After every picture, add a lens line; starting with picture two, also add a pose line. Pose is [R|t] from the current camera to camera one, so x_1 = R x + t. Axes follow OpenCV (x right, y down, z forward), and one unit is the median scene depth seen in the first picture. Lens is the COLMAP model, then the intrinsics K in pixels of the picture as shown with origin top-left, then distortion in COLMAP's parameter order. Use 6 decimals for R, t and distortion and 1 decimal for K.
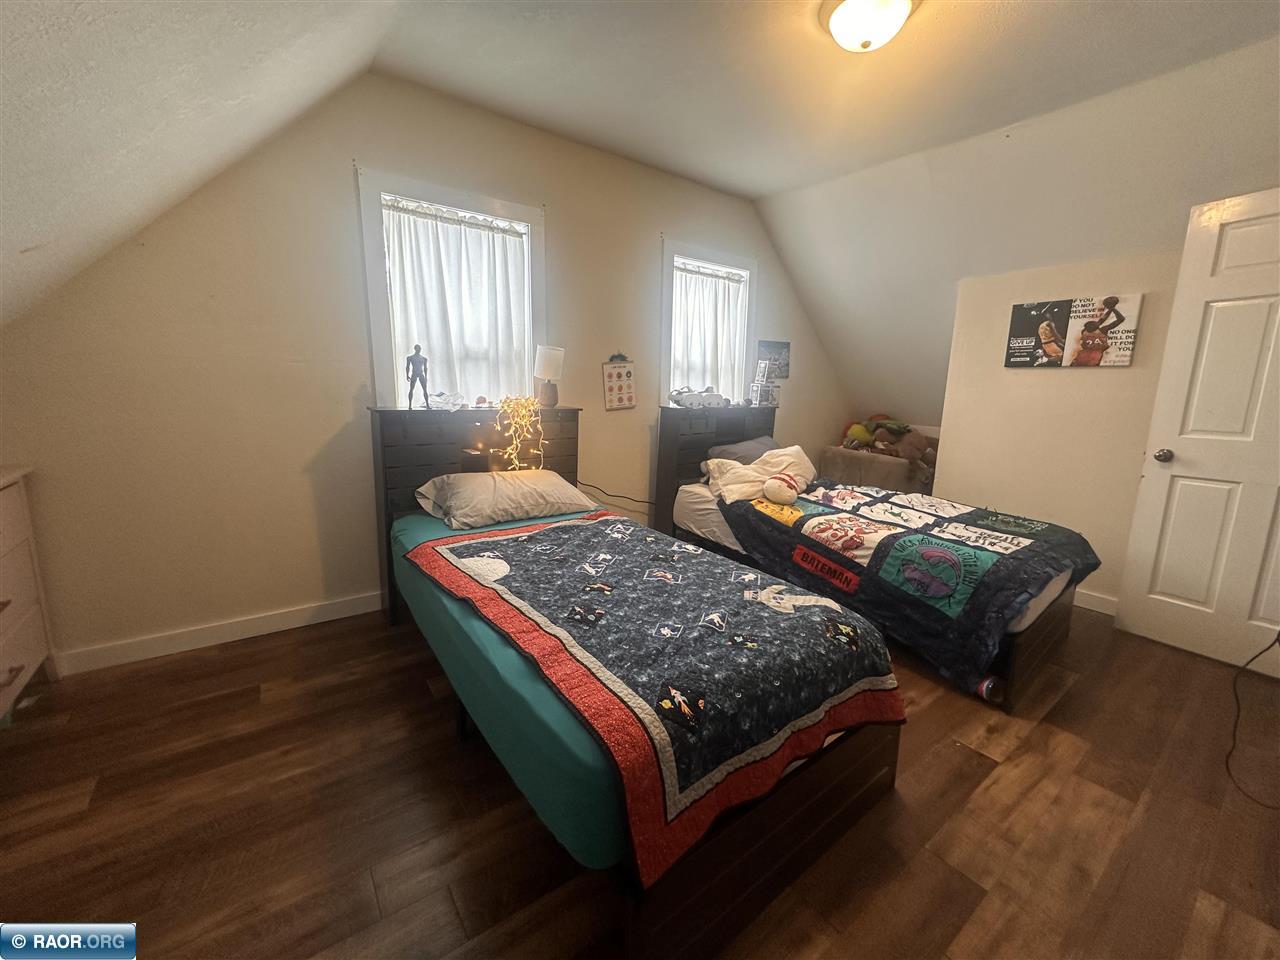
lens RADIAL K [[508.9, 0, 641.8], [0, 508.9, 478.7], [0, 0, 1]] dist [-0.000649, -0.000134]
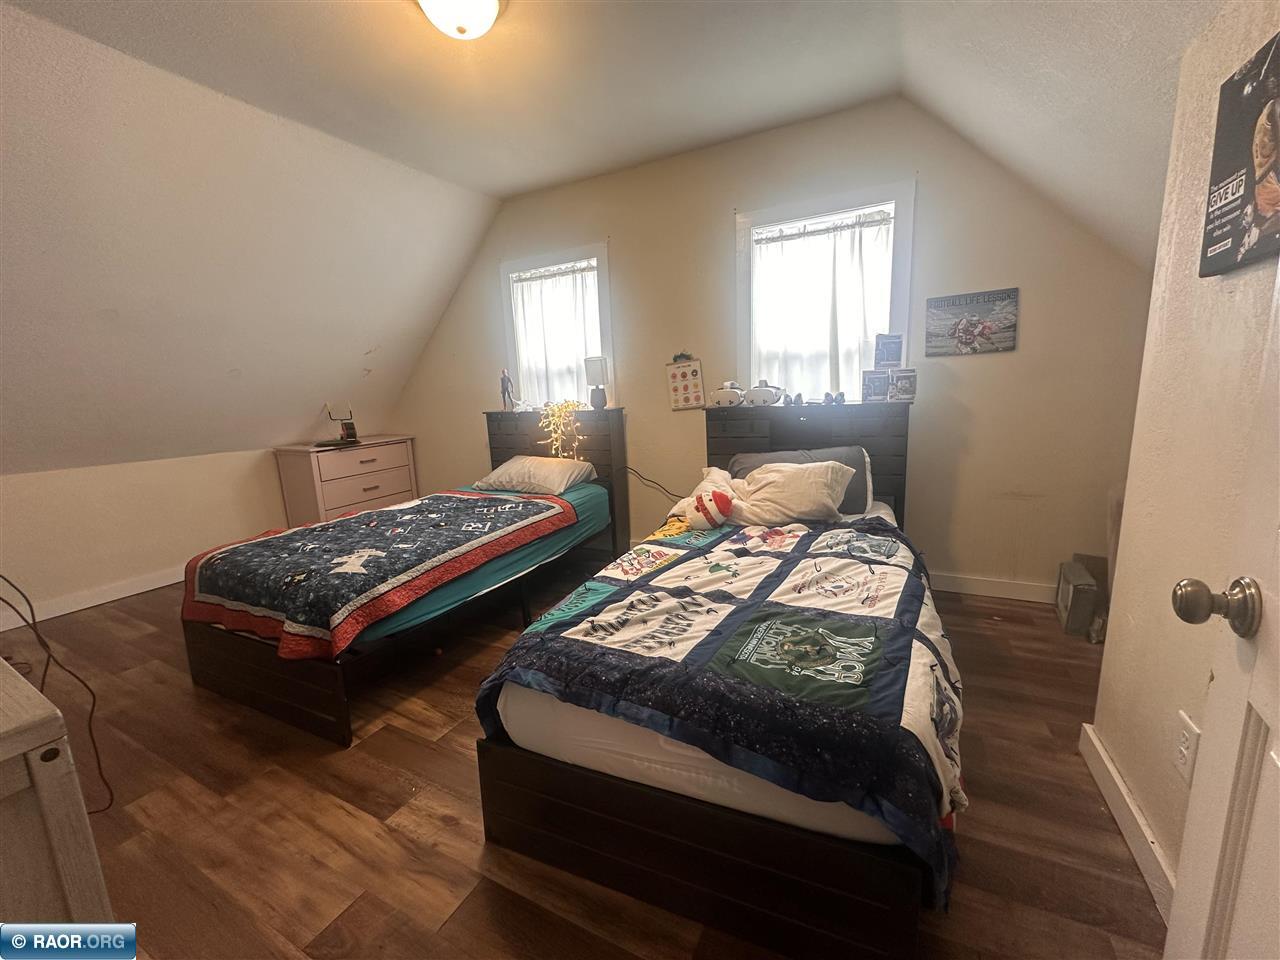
lens RADIAL K [[506.4, 0, 638.1], [0, 506.4, 479.1], [0, 0, 1]] dist [-0.000214, -0.000003]
pose [[0.443303, 0.115783, -0.888862, 1.123532], [-0.110050, 0.991151, 0.074222, -0.090812], [0.889590, 0.064916, 0.452122, 0.675358]]
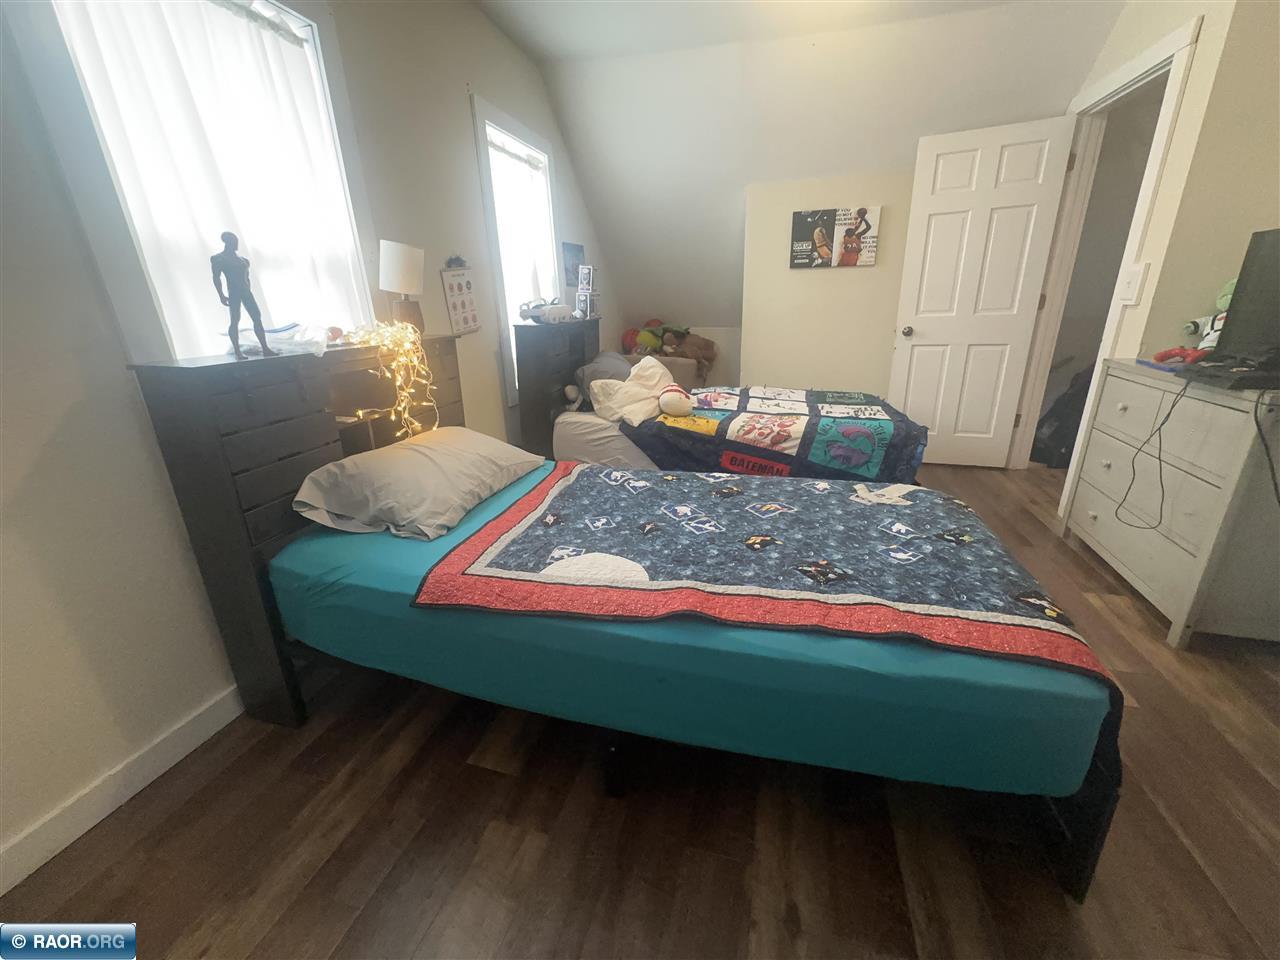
lens RADIAL K [[508.9, 0, 641.8], [0, 508.9, 478.7], [0, 0, 1]] dist [-0.000649, -0.000134]
pose [[0.783465, -0.248840, 0.569439, -0.458745], [0.156338, 0.965782, 0.206941, -0.059577], [-0.601449, -0.073106, 0.795559, 0.302870]]
